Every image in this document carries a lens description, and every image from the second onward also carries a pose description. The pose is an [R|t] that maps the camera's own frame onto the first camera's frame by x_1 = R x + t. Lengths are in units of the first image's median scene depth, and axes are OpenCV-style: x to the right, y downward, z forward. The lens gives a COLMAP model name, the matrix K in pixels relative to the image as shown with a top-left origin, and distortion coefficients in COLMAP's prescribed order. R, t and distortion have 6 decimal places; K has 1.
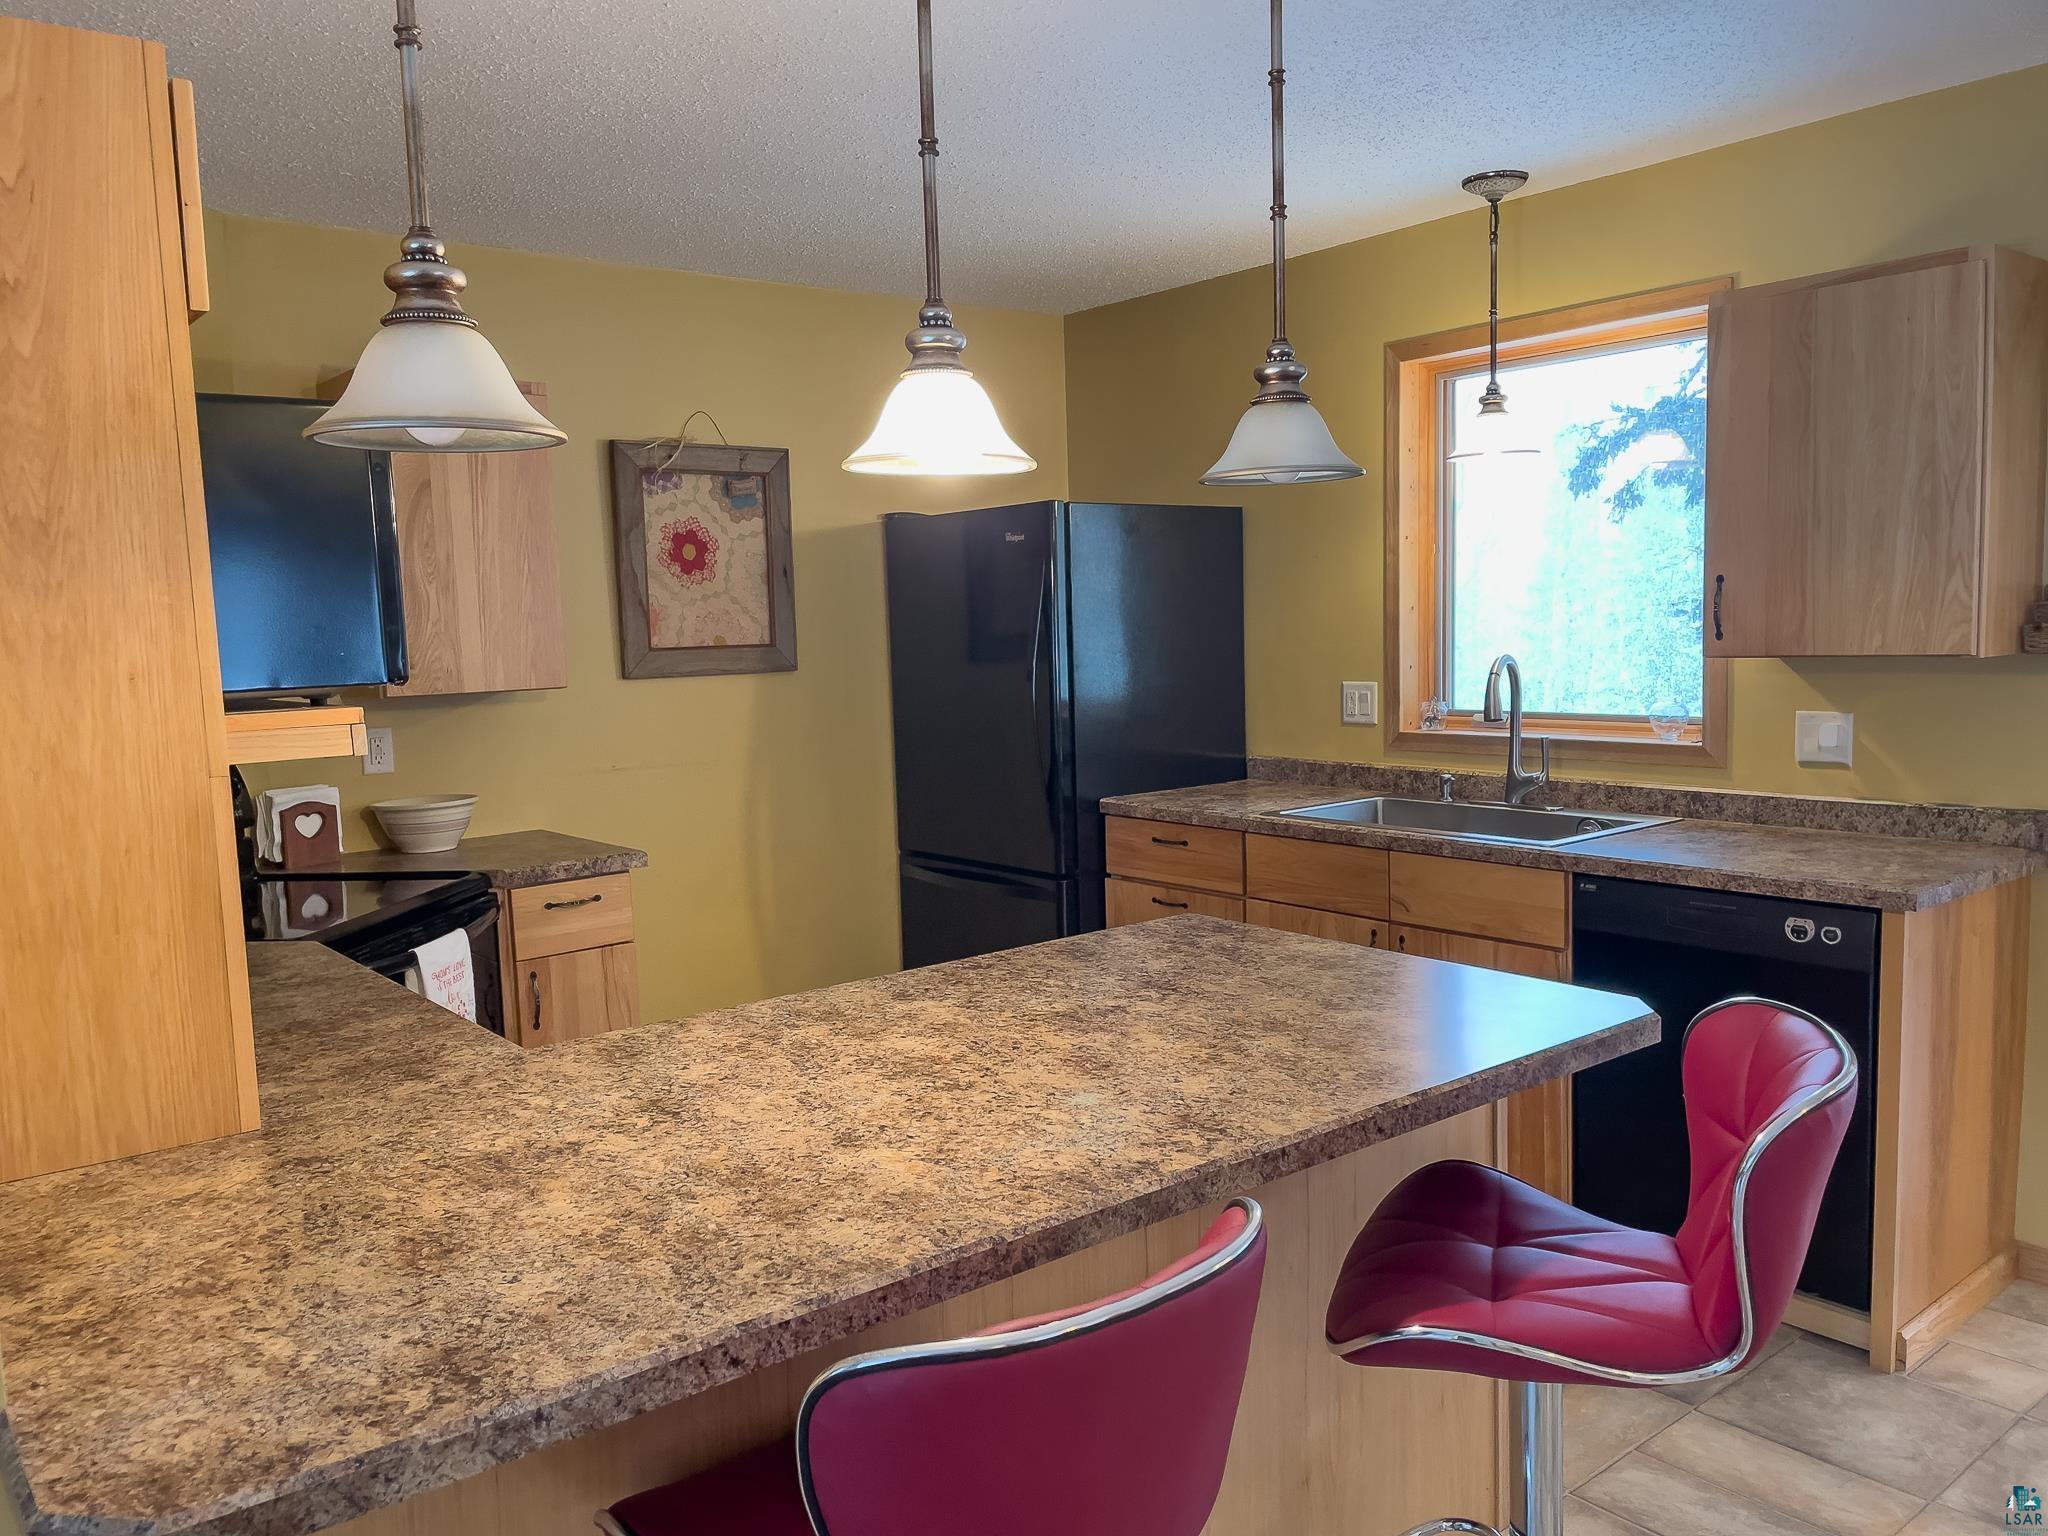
lens RADIAL K [[1546.9, 0, 1024.0], [0, 1546.9, 768.0], [0, 0, 1]] dist [0.131715, -0.000328]
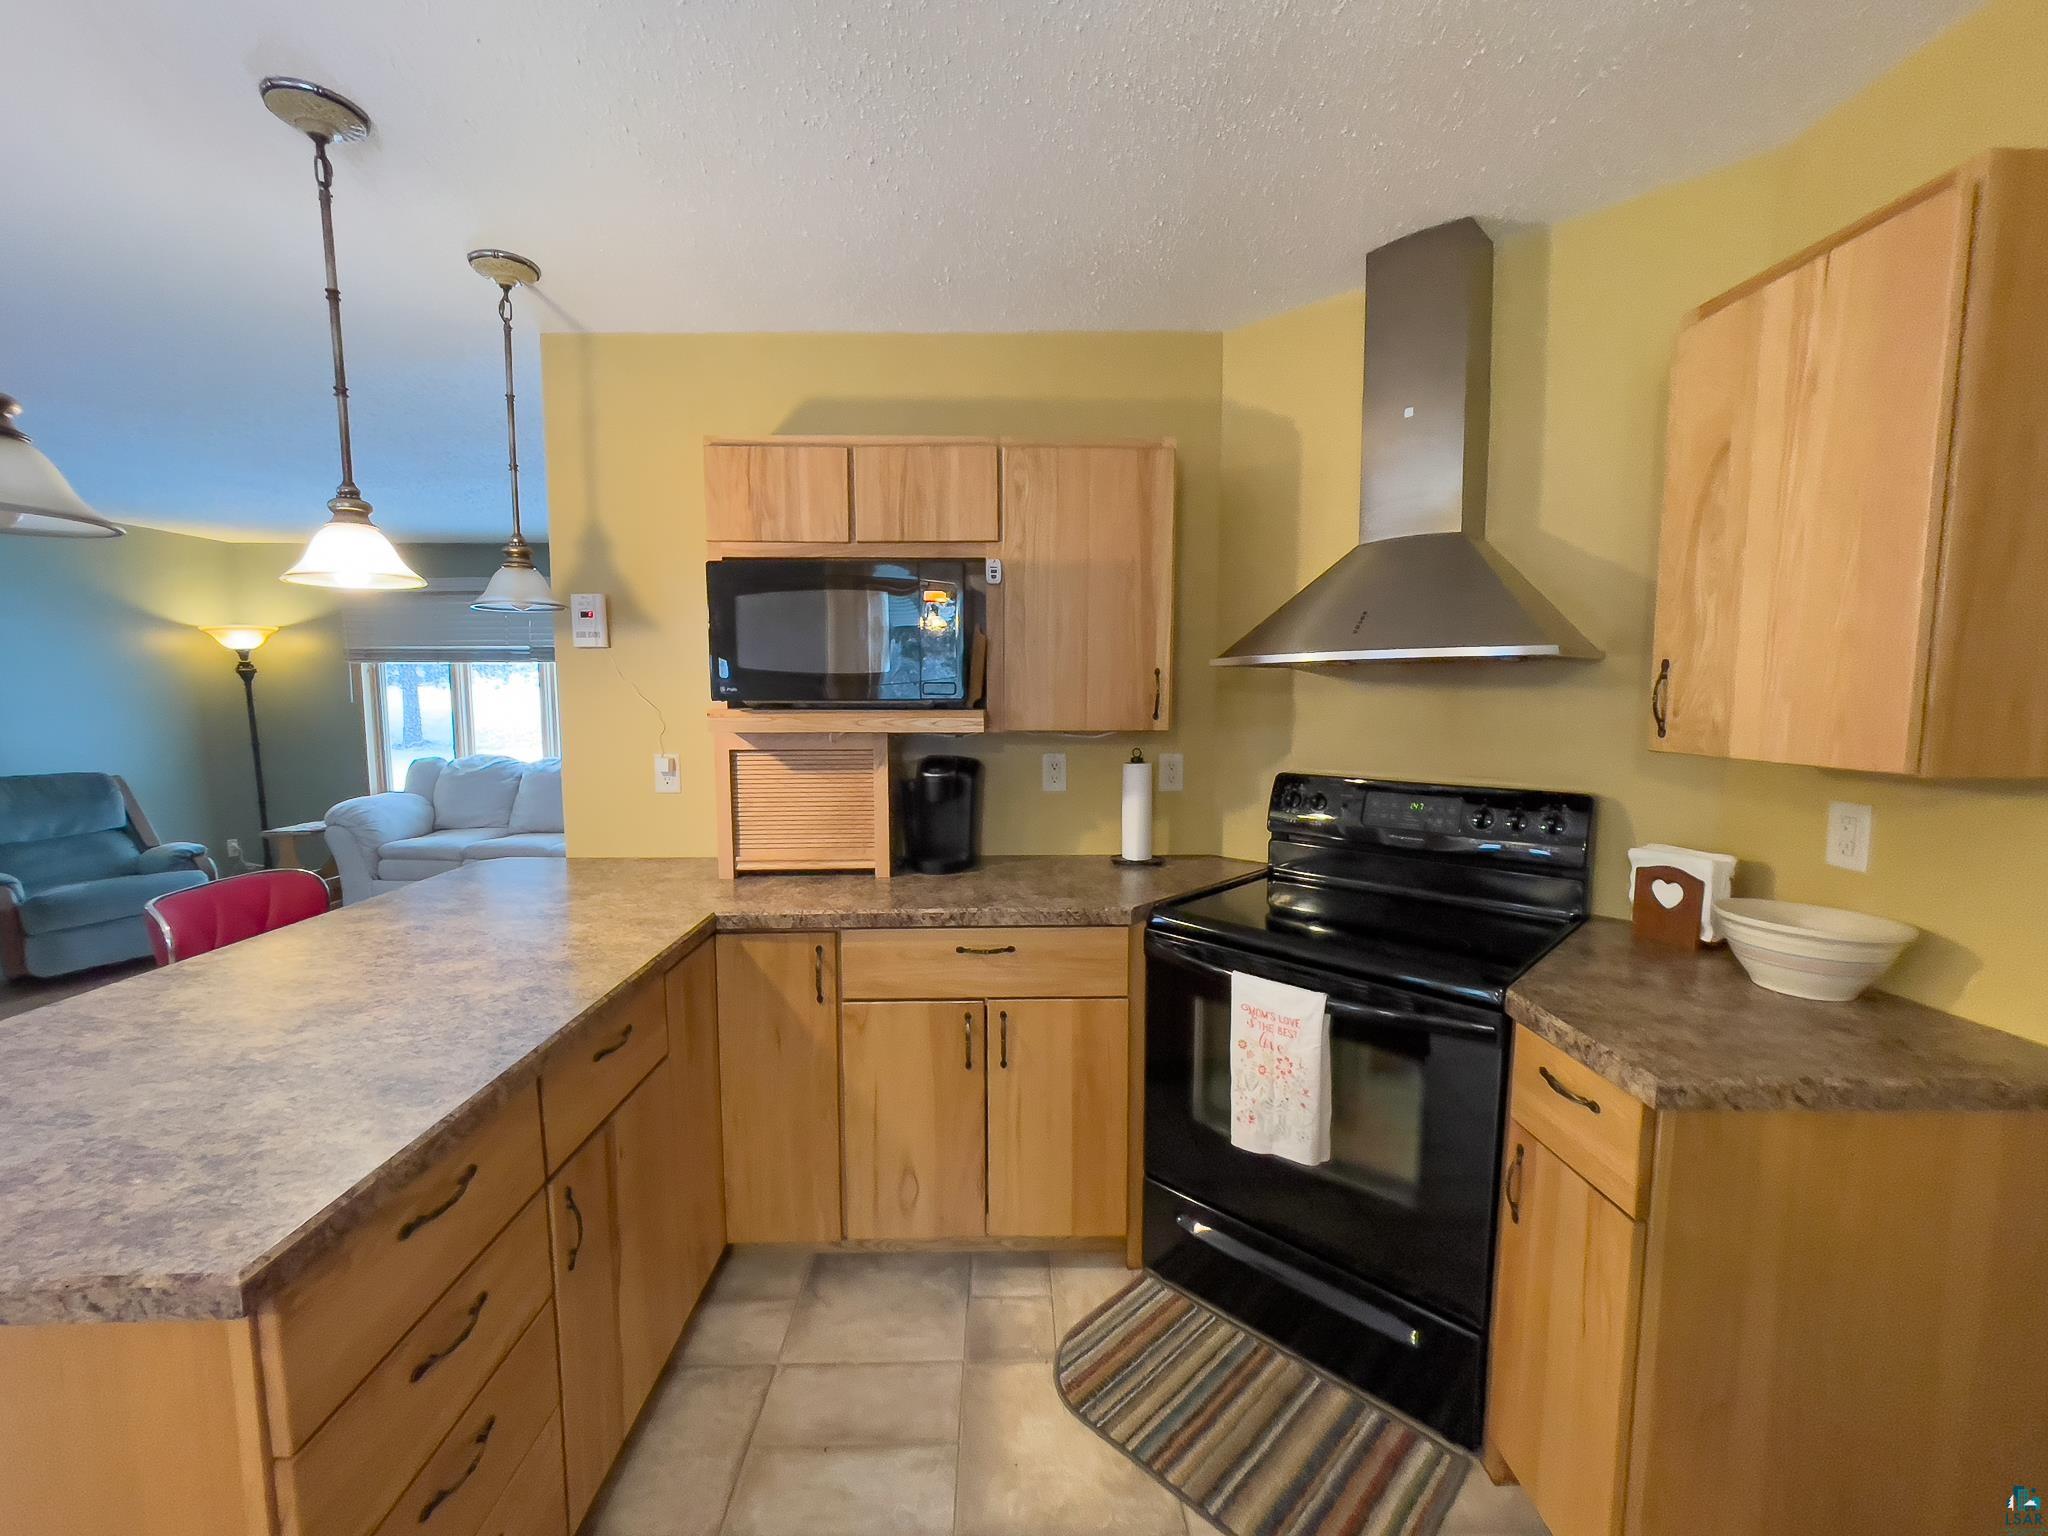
lens RADIAL K [[843.6, 0, 969.5], [0, 843.6, 773.9], [0, 0, 1]] dist [0.000710, 0.000220]
pose [[-0.643317, 0.104951, -0.758373, 0.105836], [-0.061367, 0.980304, 0.187720, -0.074748], [0.763137, 0.167302, -0.624205, 0.828389]]
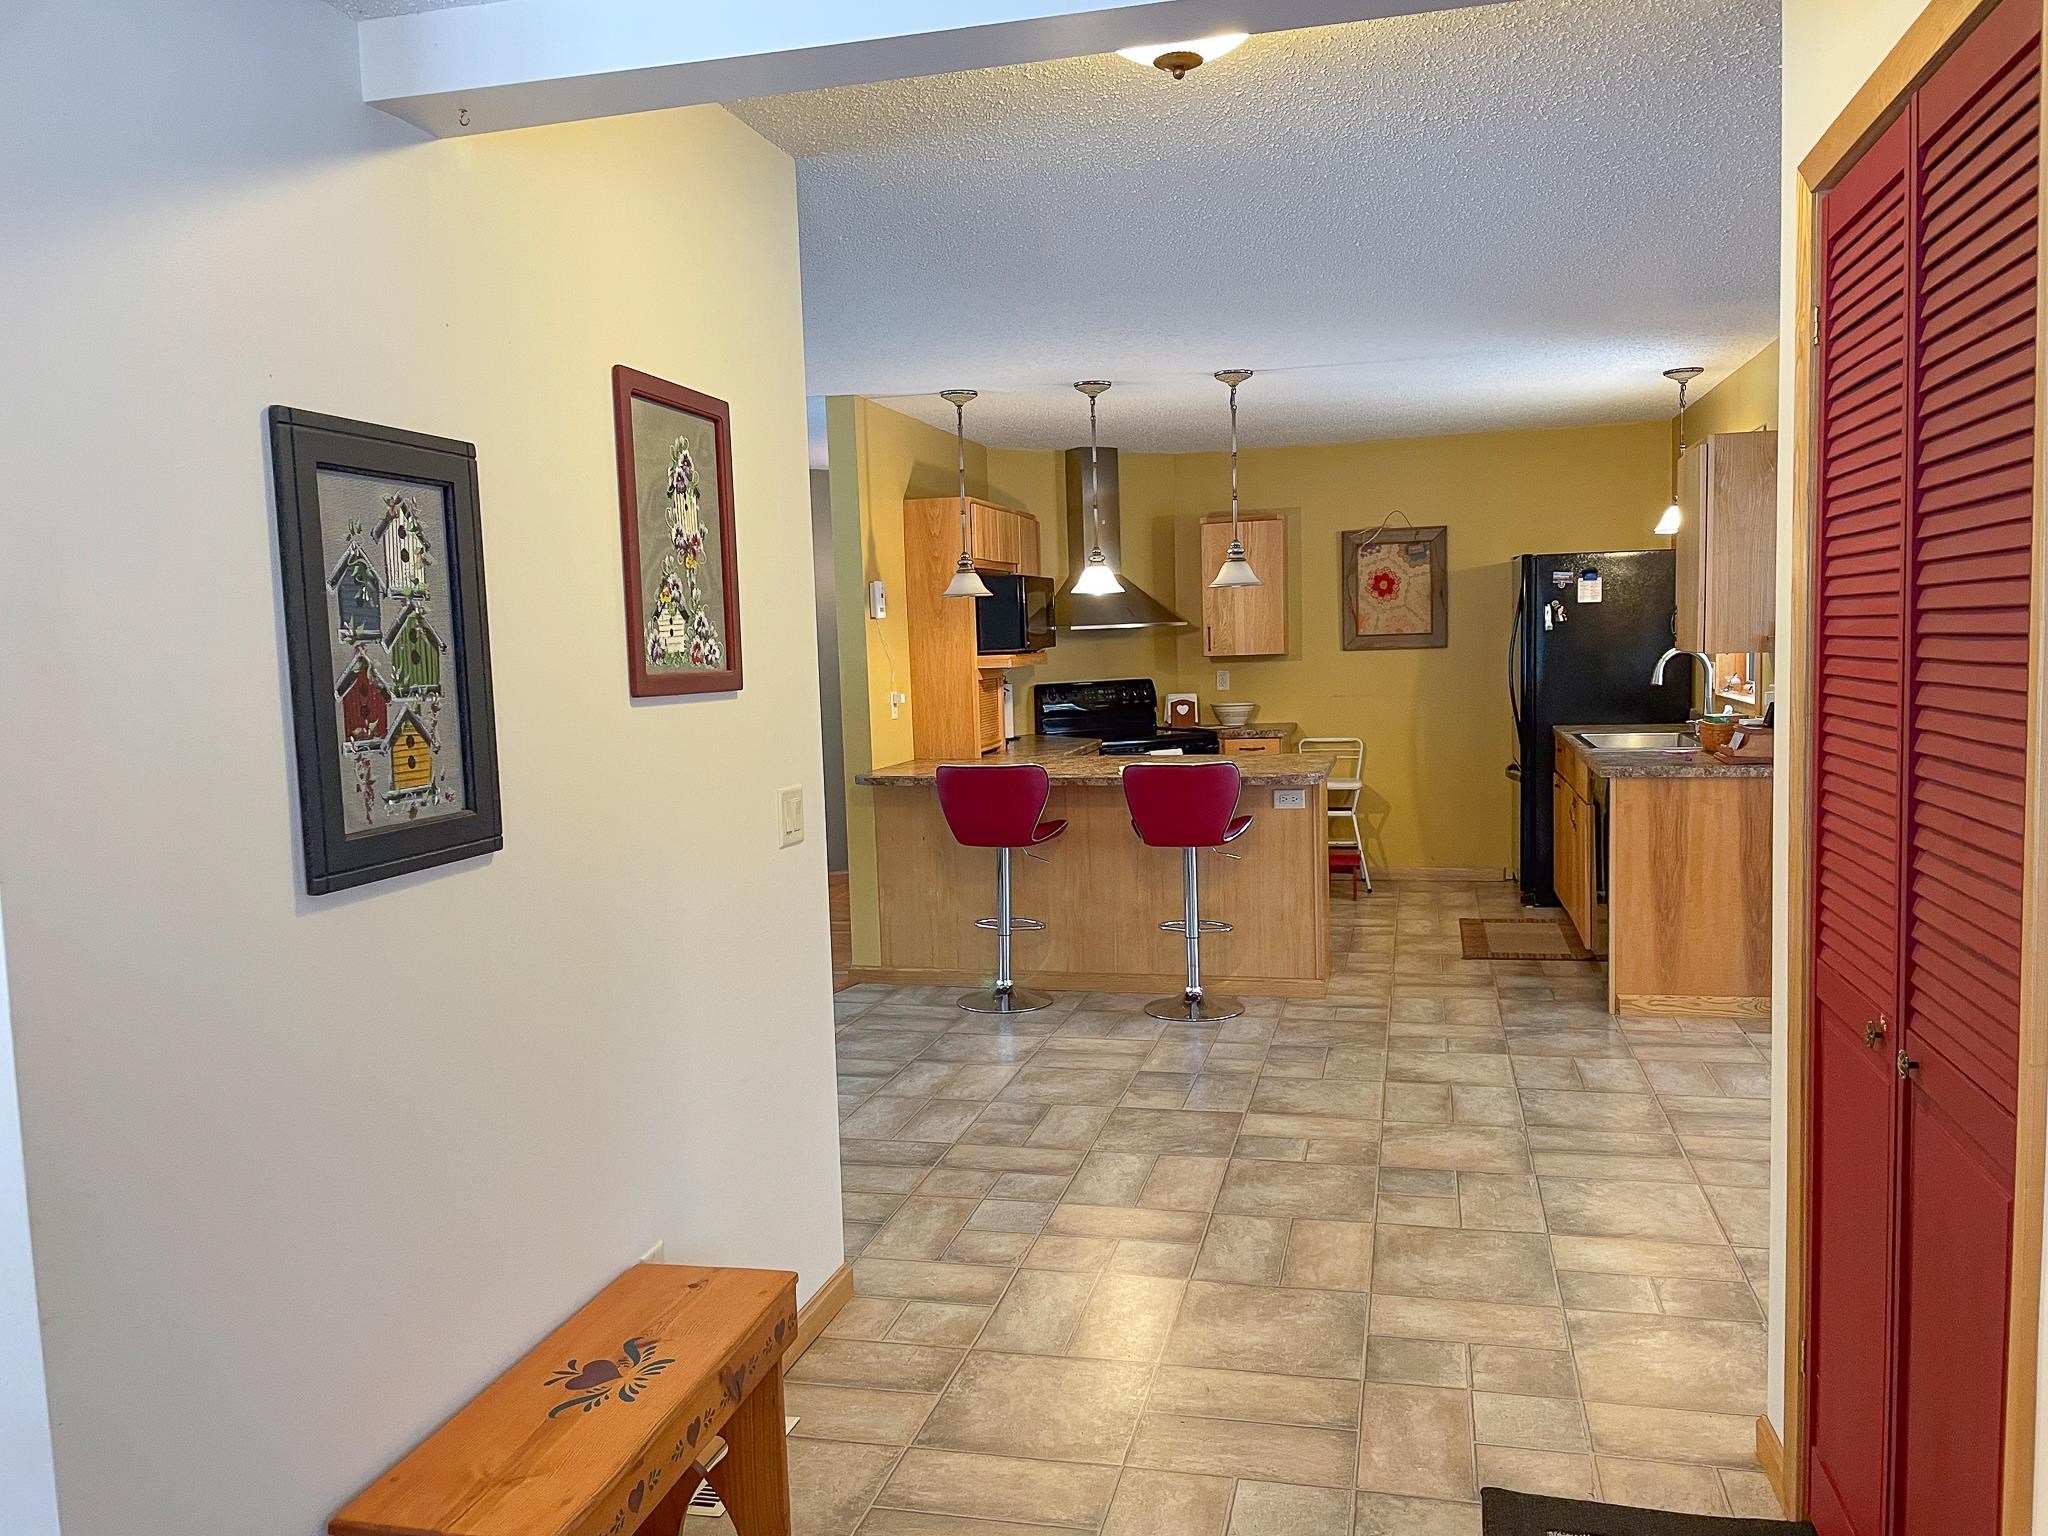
lens RADIAL K [[1546.9, 0, 1024.0], [0, 1546.9, 768.0], [0, 0, 1]] dist [0.131715, -0.000328]
pose [[0.611439, 0.082977, -0.786929, 1.046102], [-0.068756, 0.996297, 0.051630, 0.016661], [0.788299, 0.022538, 0.614880, -0.520576]]
